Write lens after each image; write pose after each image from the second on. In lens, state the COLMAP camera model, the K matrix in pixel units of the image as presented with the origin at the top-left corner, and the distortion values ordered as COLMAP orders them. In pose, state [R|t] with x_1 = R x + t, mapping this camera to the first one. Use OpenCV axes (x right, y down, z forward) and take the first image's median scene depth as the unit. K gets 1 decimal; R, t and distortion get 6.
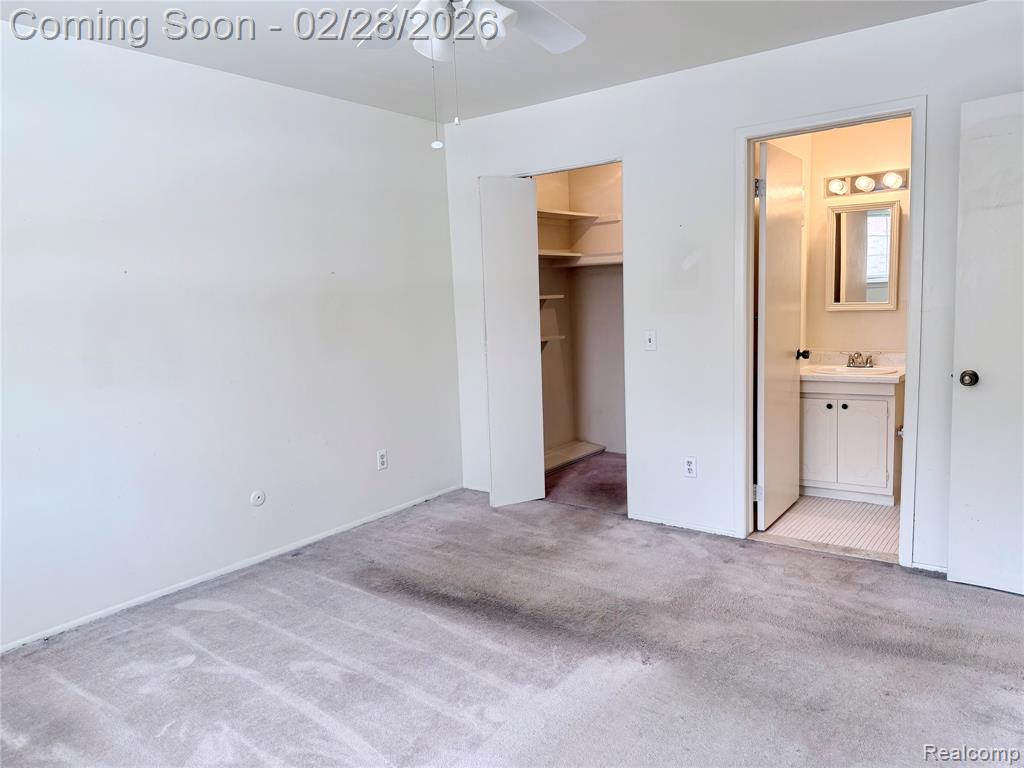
lens RADIAL K [[715.5, 0, 506.9], [0, 715.5, 383.3], [0, 0, 1]] dist [0.066578, -0.081596]
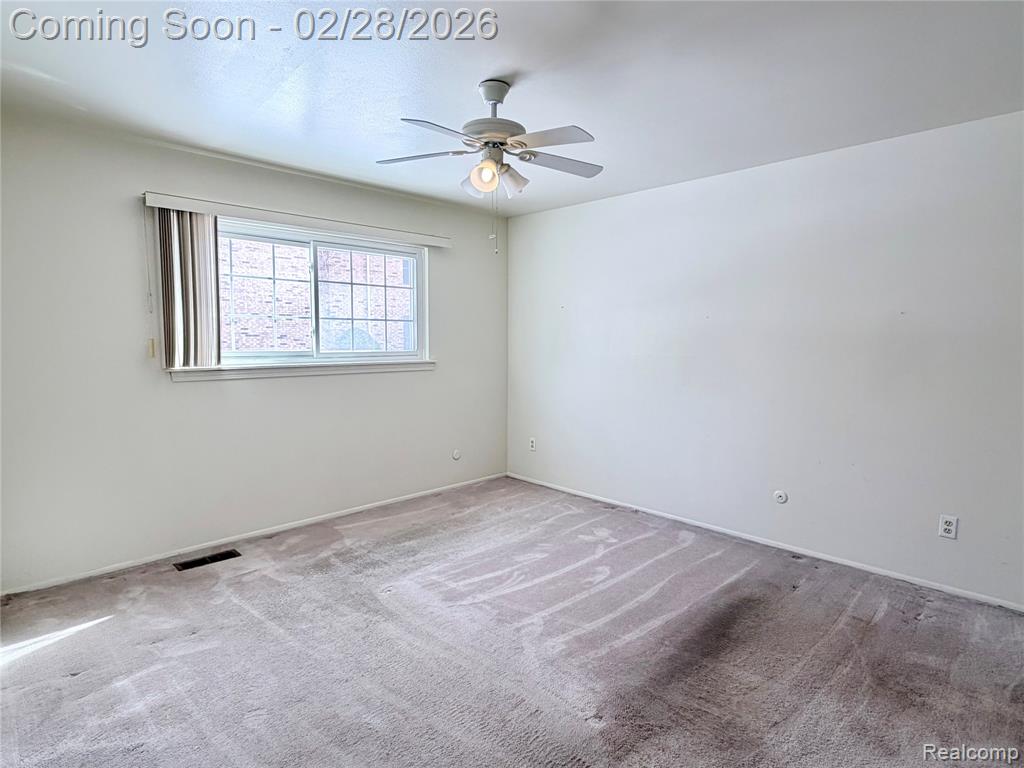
lens RADIAL K [[544.1, 0, 501.6], [0, 544.1, 387.0], [0, 0, 1]] dist [0.004591, -0.001719]
pose [[-0.145227, 0.133092, -0.980406, 0.662346], [-0.118670, 0.981415, 0.150807, -0.117911], [0.982256, 0.138246, -0.126734, 0.674704]]
